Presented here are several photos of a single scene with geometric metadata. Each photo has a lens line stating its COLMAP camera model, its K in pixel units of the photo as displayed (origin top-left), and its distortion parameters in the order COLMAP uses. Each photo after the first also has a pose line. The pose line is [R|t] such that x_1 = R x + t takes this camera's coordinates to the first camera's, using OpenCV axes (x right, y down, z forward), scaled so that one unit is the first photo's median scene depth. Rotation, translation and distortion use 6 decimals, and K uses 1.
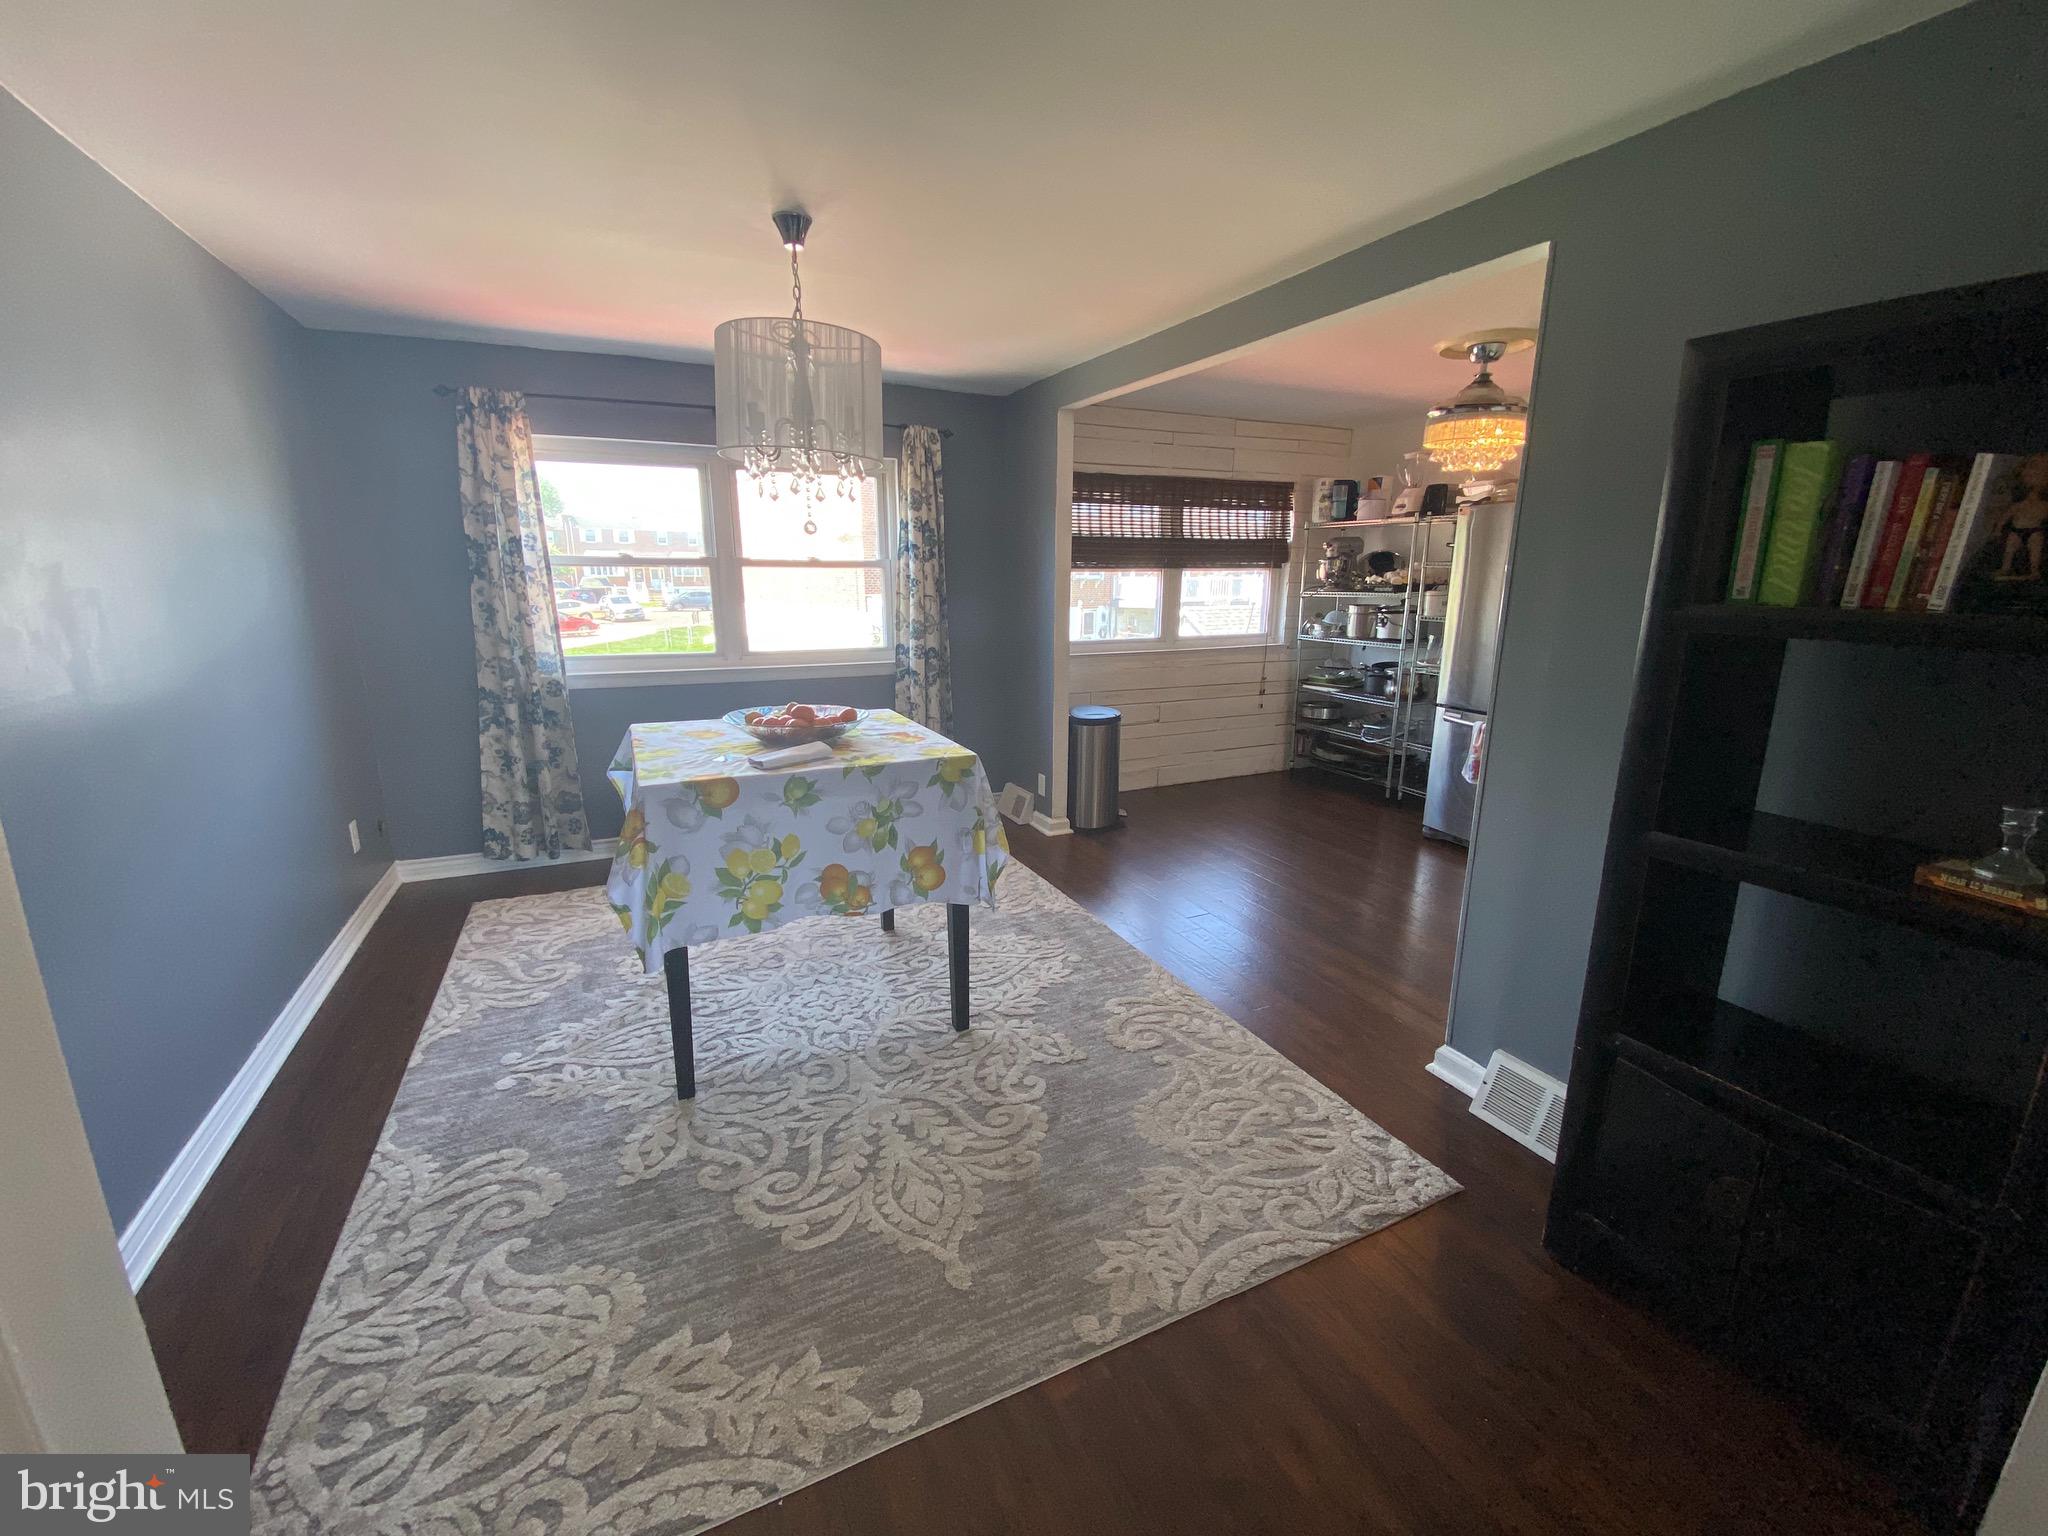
lens RADIAL K [[844.6, 0, 1024.0], [0, 844.6, 768.0], [0, 0, 1]] dist [0.047840, -0.038693]
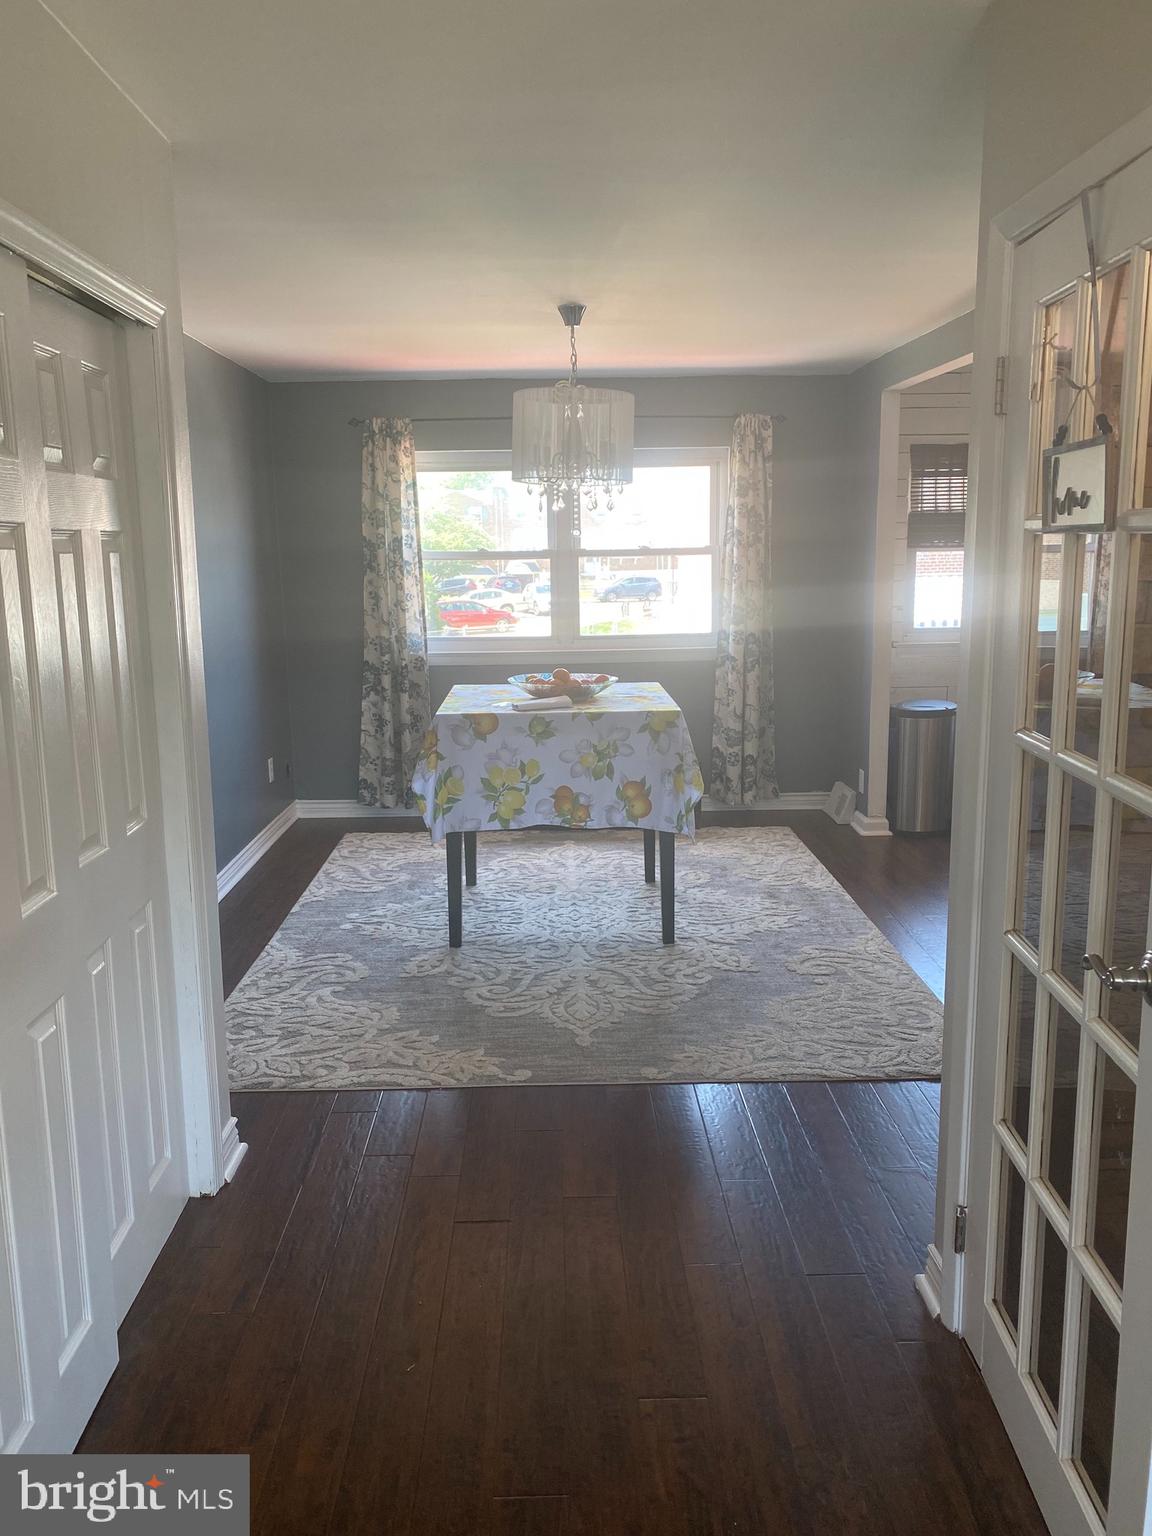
lens RADIAL K [[1202.9, 0, 576.0], [0, 1202.9, 768.0], [0, 0, 1]] dist [0.257381, -0.001142]
pose [[0.913180, 0.057850, -0.403431, 0.441938], [-0.076442, 0.996619, -0.030117, 0.111830], [0.400324, 0.058341, 0.914514, -0.580141]]
